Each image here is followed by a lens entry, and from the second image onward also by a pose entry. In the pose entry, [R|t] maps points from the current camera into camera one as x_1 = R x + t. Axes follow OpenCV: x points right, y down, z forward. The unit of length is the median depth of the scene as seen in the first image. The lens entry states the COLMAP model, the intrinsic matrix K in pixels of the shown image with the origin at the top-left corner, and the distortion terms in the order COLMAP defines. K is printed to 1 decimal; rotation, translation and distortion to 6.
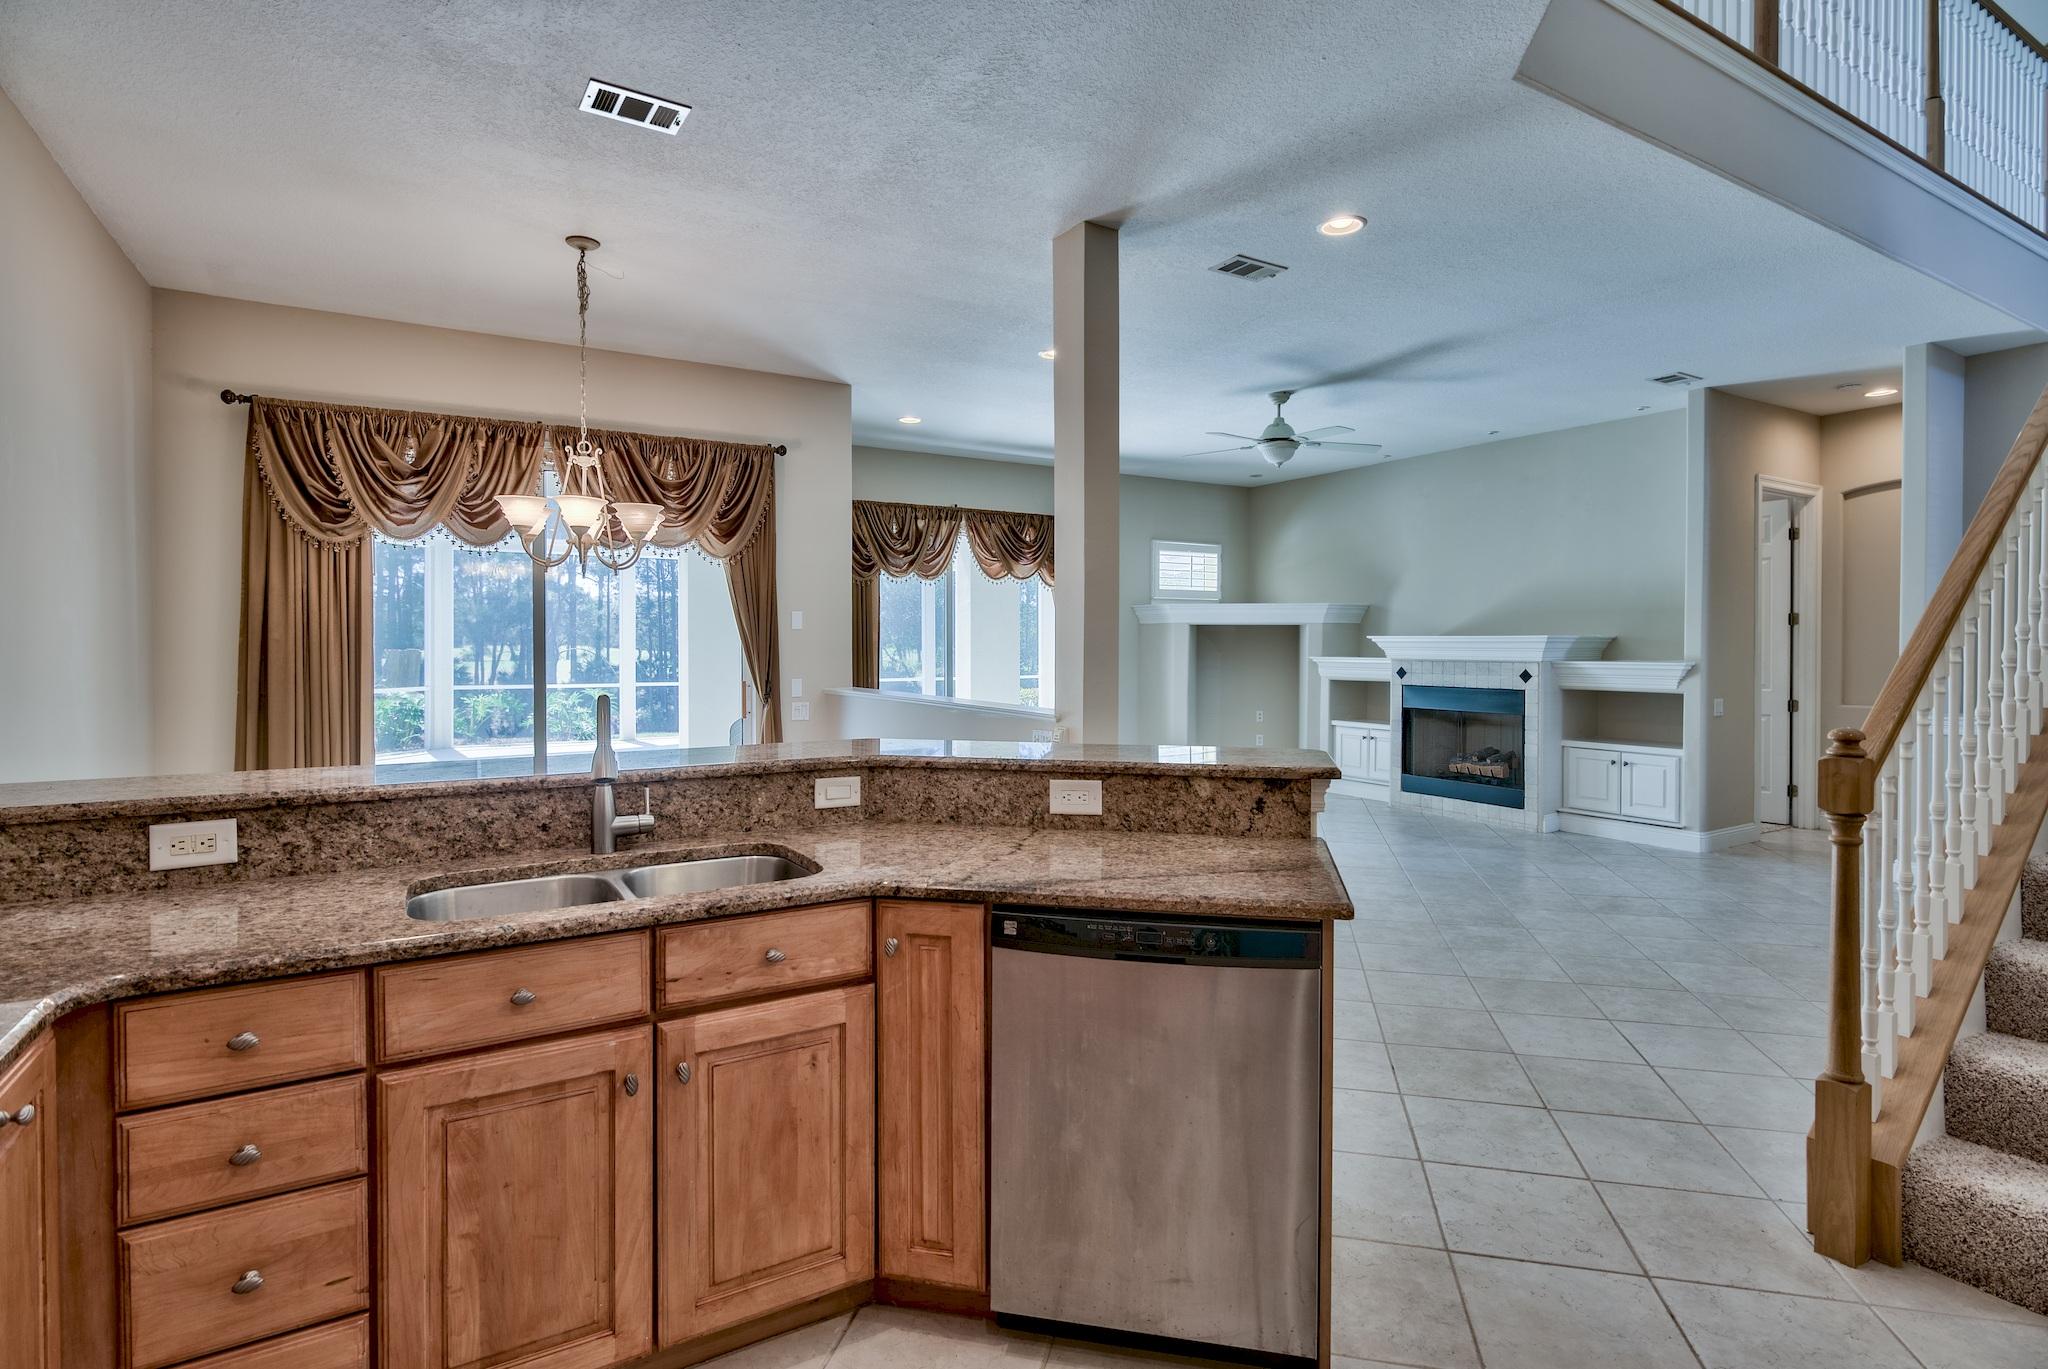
lens RADIAL K [[1010.0, 0, 1012.6], [0, 1010.0, 661.0], [0, 0, 1]] dist [-0.004721, -0.001187]
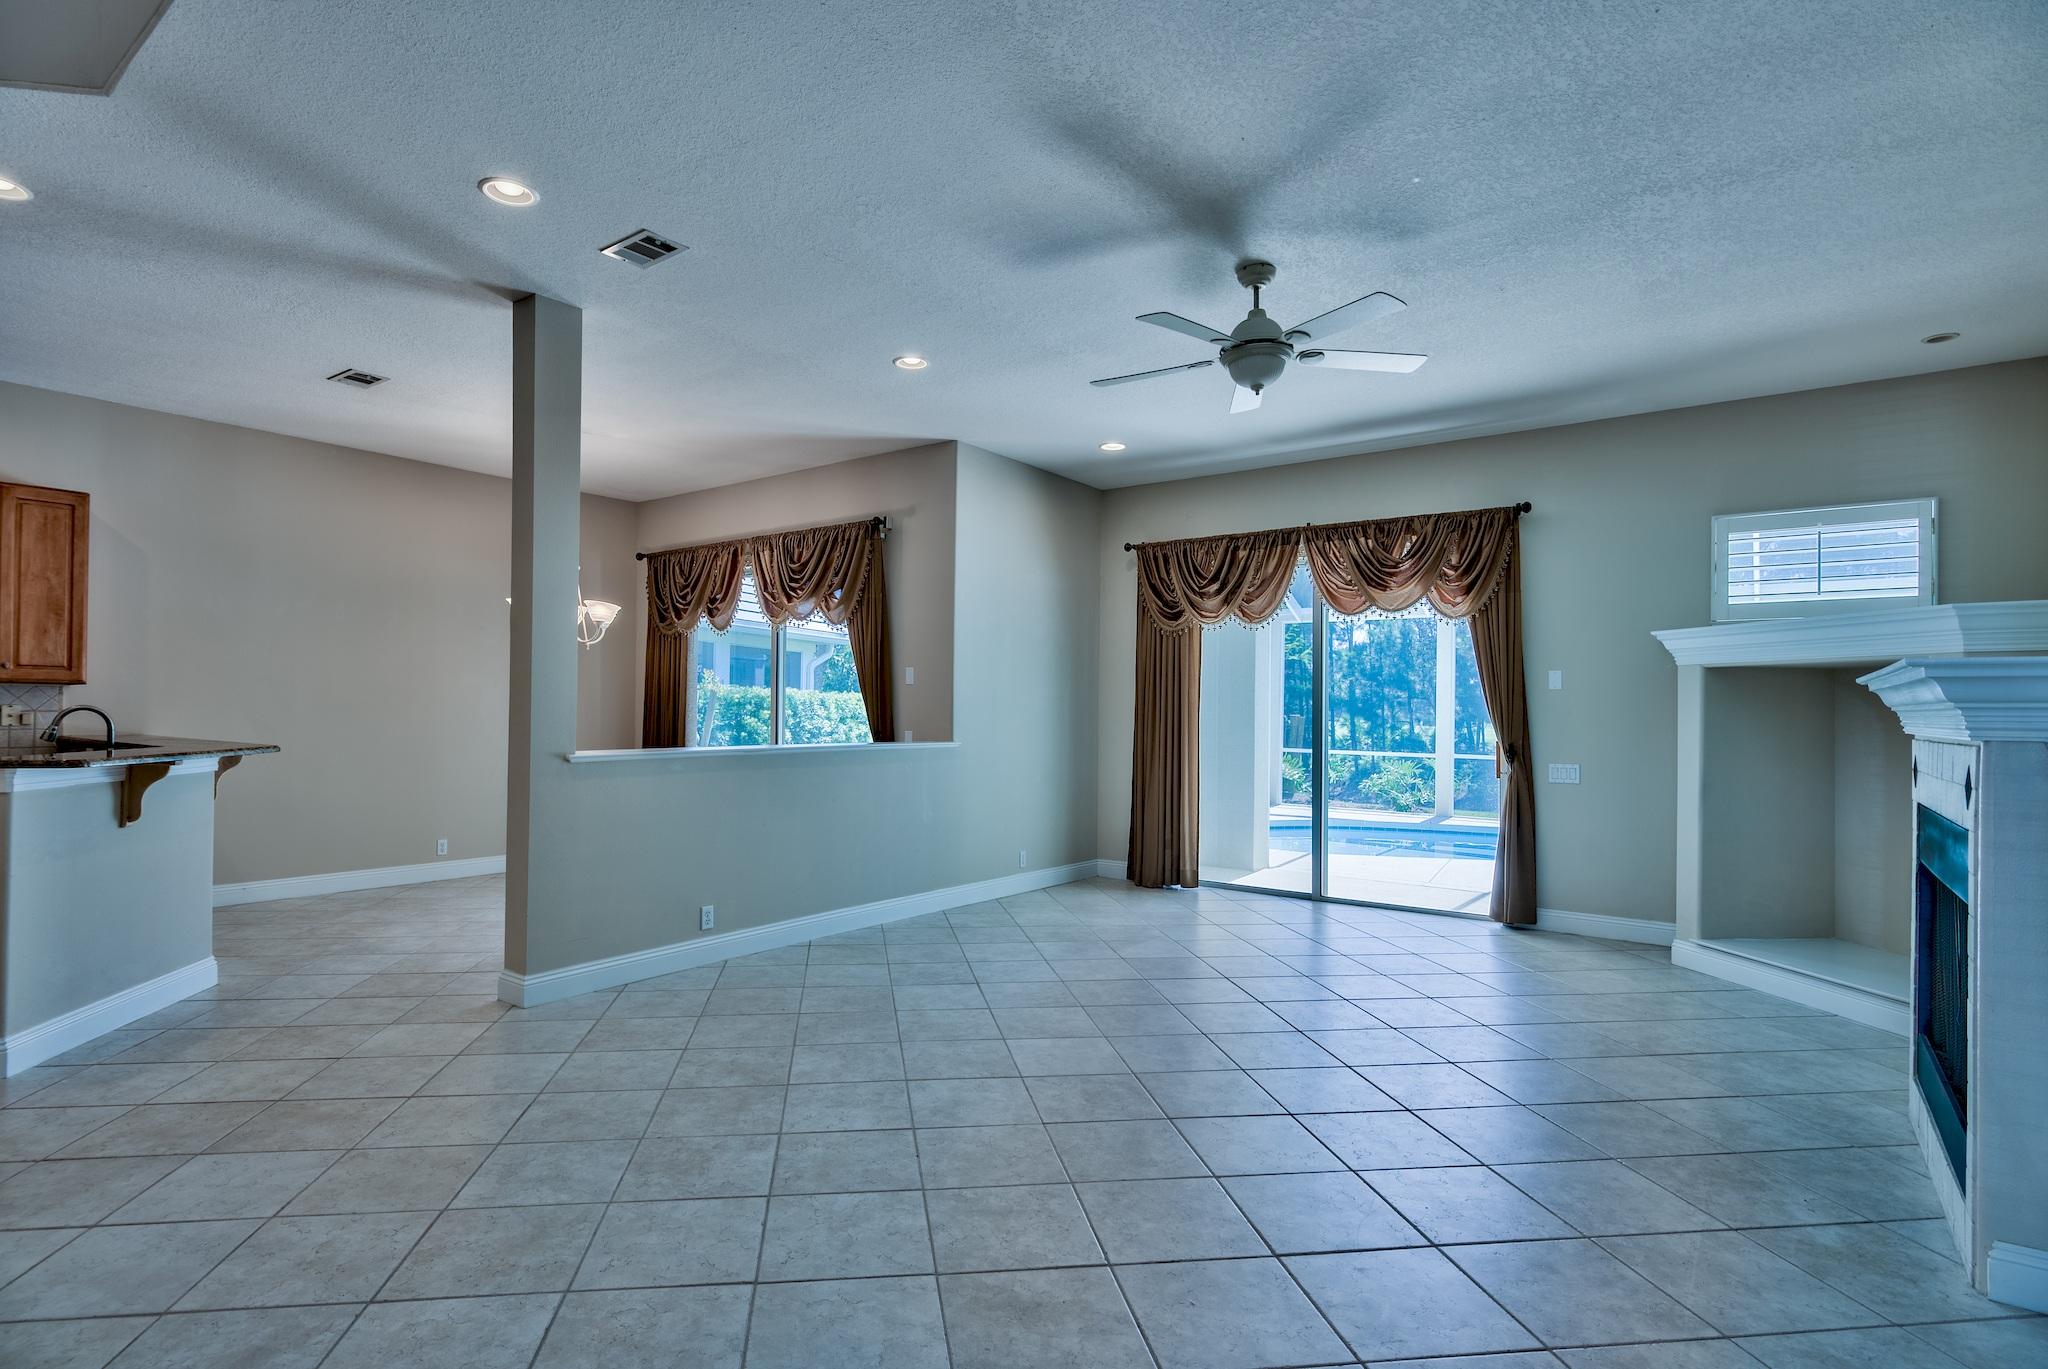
lens RADIAL K [[1010.0, 0, 966.0], [0, 1010.0, 705.0], [0, 0, 1]] dist [-0.004721, -0.001187]
pose [[0.362462, -0.001223, -0.931998, 0.802788], [-0.027810, 0.999540, -0.012127, 0.001553], [0.931584, 0.030314, 0.362261, 0.678563]]
